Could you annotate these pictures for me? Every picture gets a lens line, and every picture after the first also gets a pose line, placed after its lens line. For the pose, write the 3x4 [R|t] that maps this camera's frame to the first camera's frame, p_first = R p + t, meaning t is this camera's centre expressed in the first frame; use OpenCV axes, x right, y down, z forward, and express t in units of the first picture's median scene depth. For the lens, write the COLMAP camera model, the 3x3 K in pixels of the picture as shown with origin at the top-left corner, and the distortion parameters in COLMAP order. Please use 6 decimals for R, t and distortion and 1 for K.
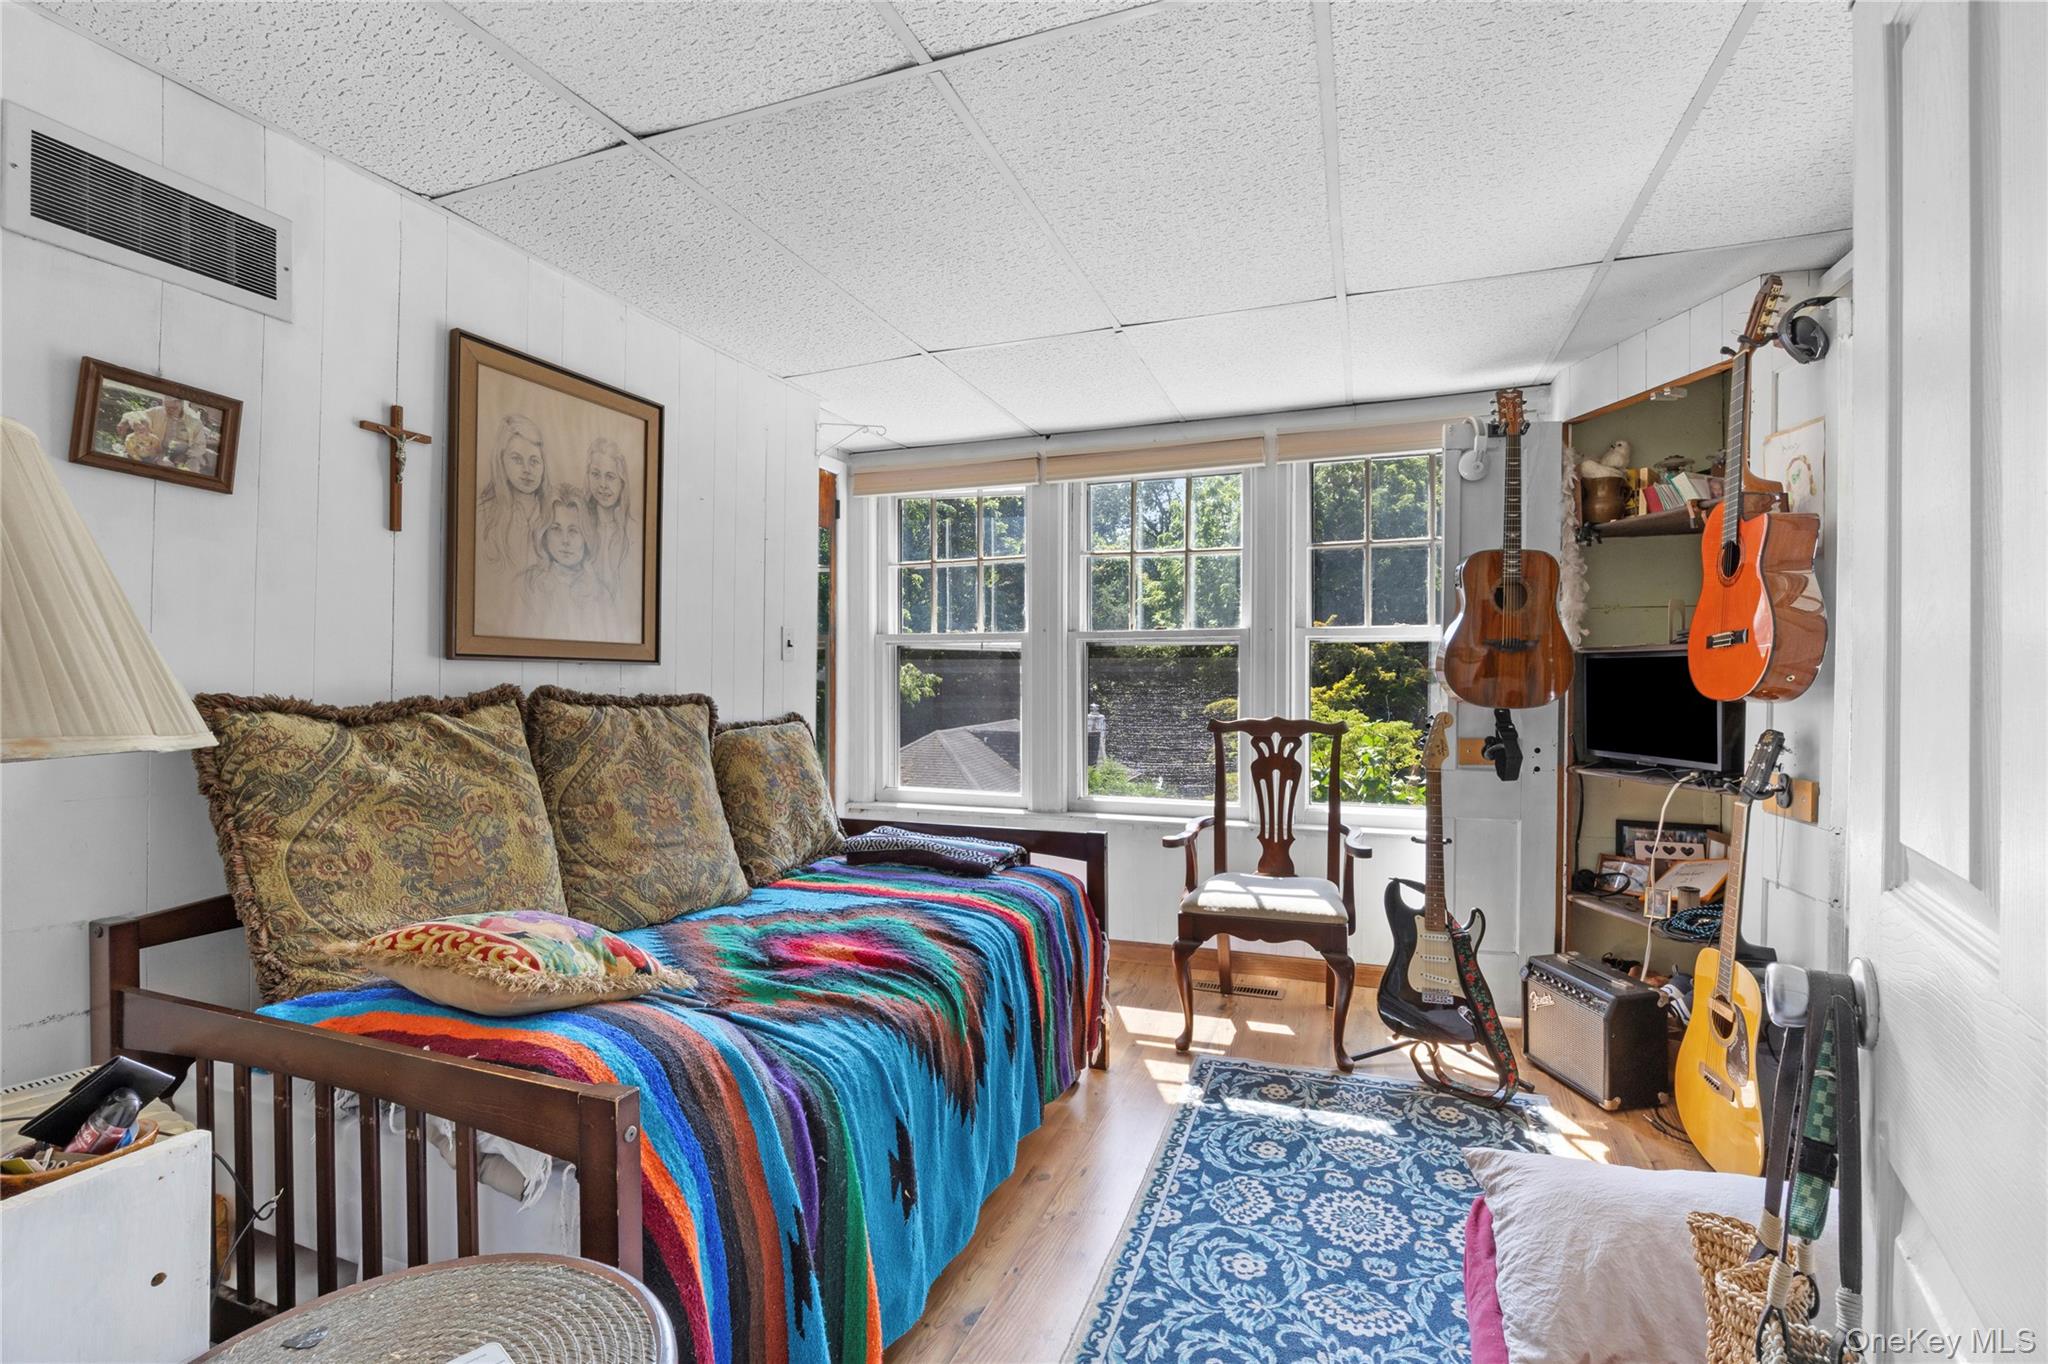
lens RADIAL K [[928.6, 0, 1023.8], [0, 928.6, 678.5], [0, 0, 1]] dist [-0.021016, 0.001701]
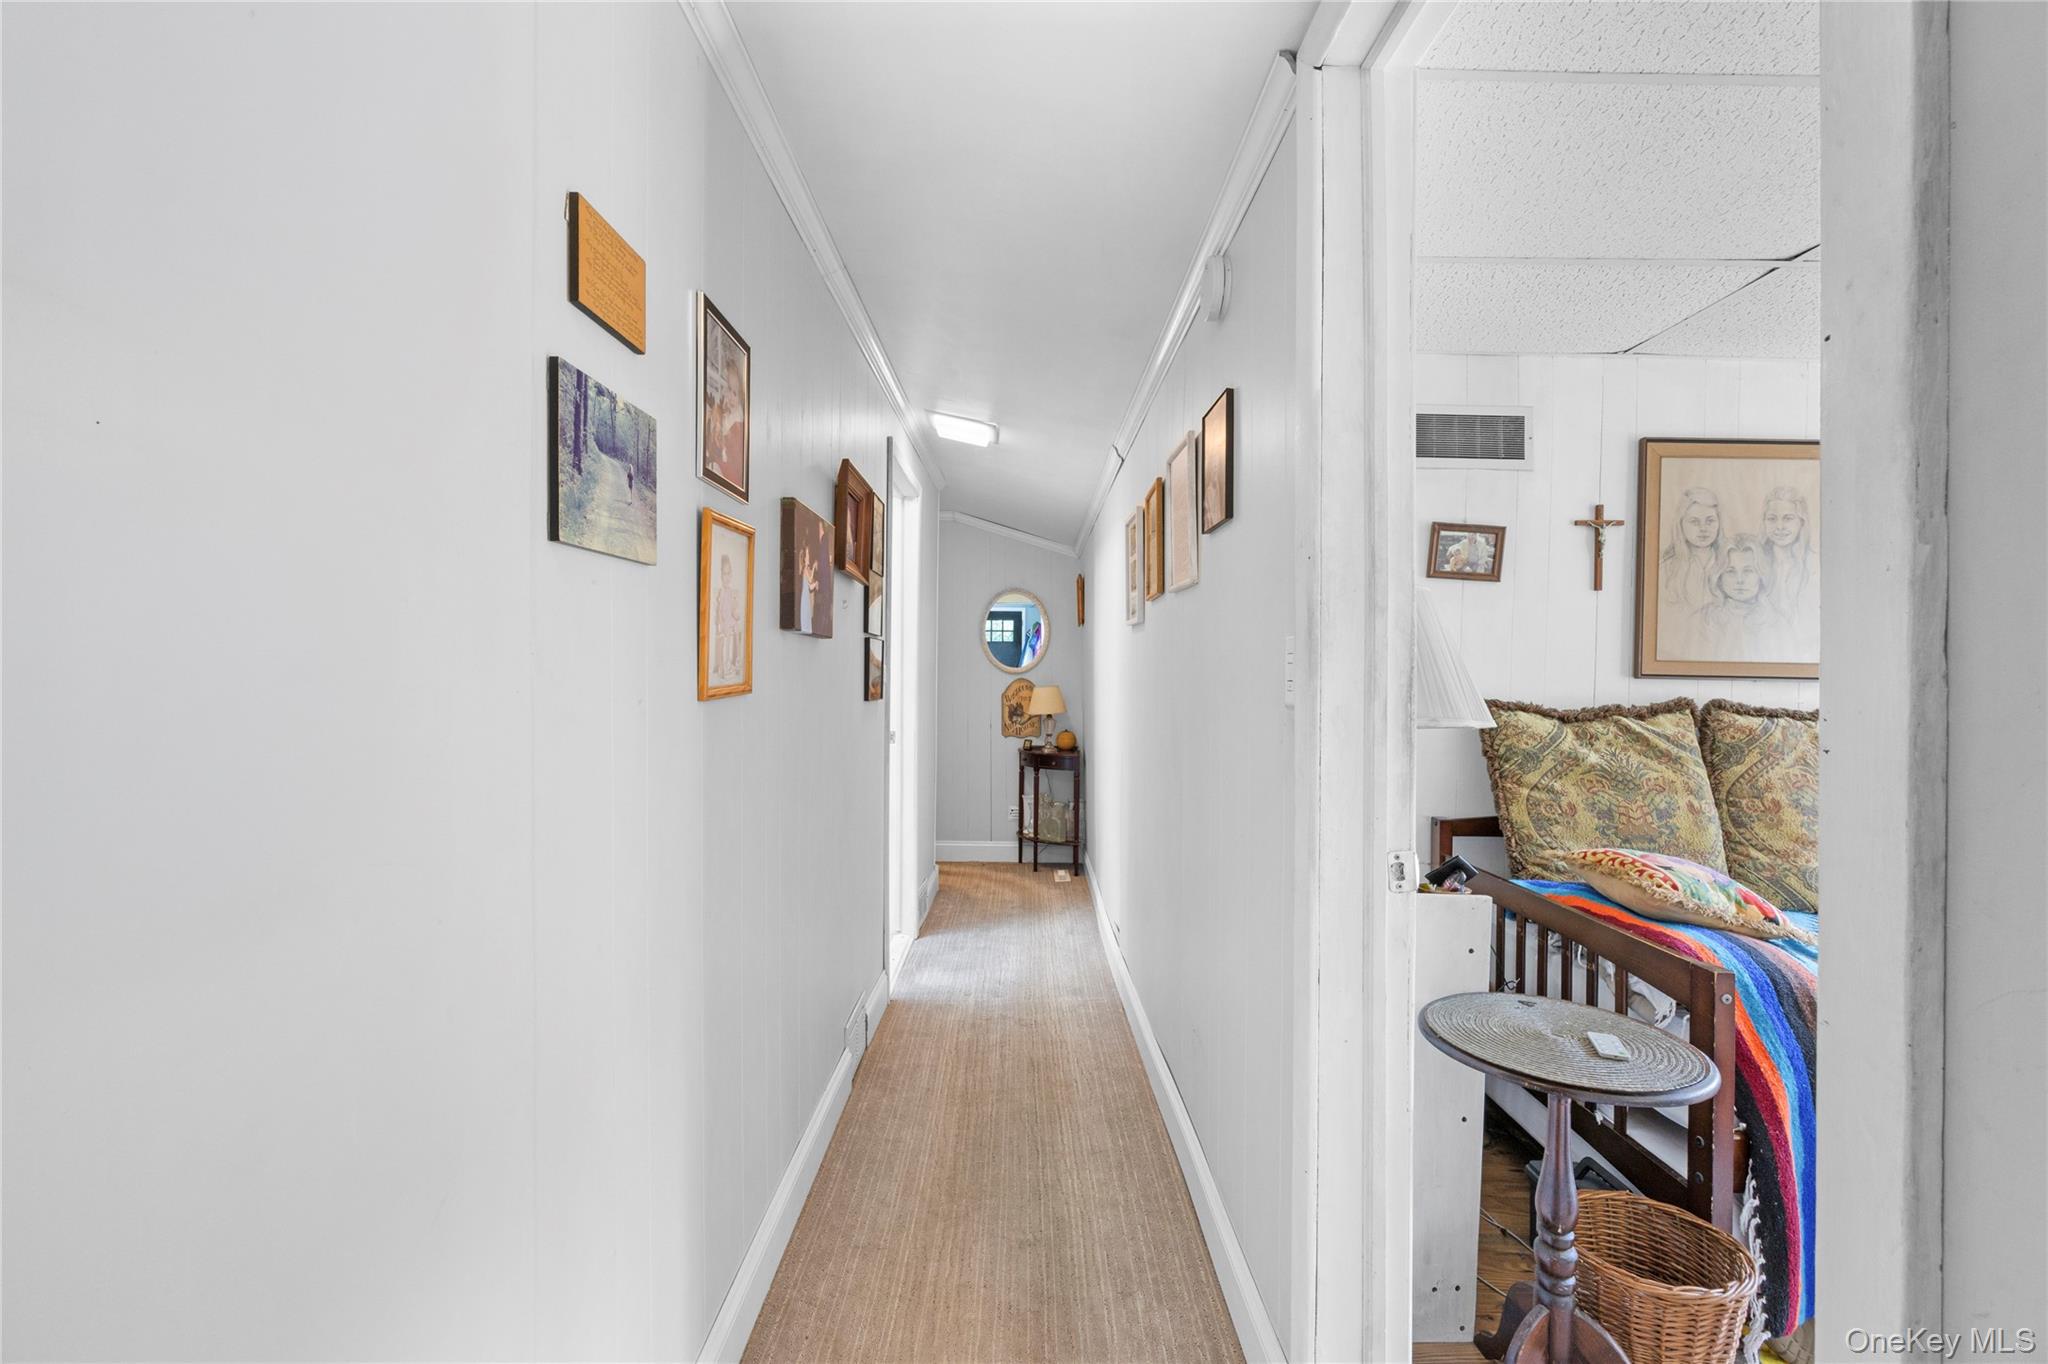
lens RADIAL K [[895.5, 0, 1023.8], [0, 895.5, 677.7], [0, 0, 1]] dist [-0.002050, 0.000602]
pose [[0.368476, 0.007745, -0.929605, 0.343615], [-0.012466, 0.999917, 0.003389, -0.017963], [0.929554, 0.010340, 0.368542, -0.420366]]
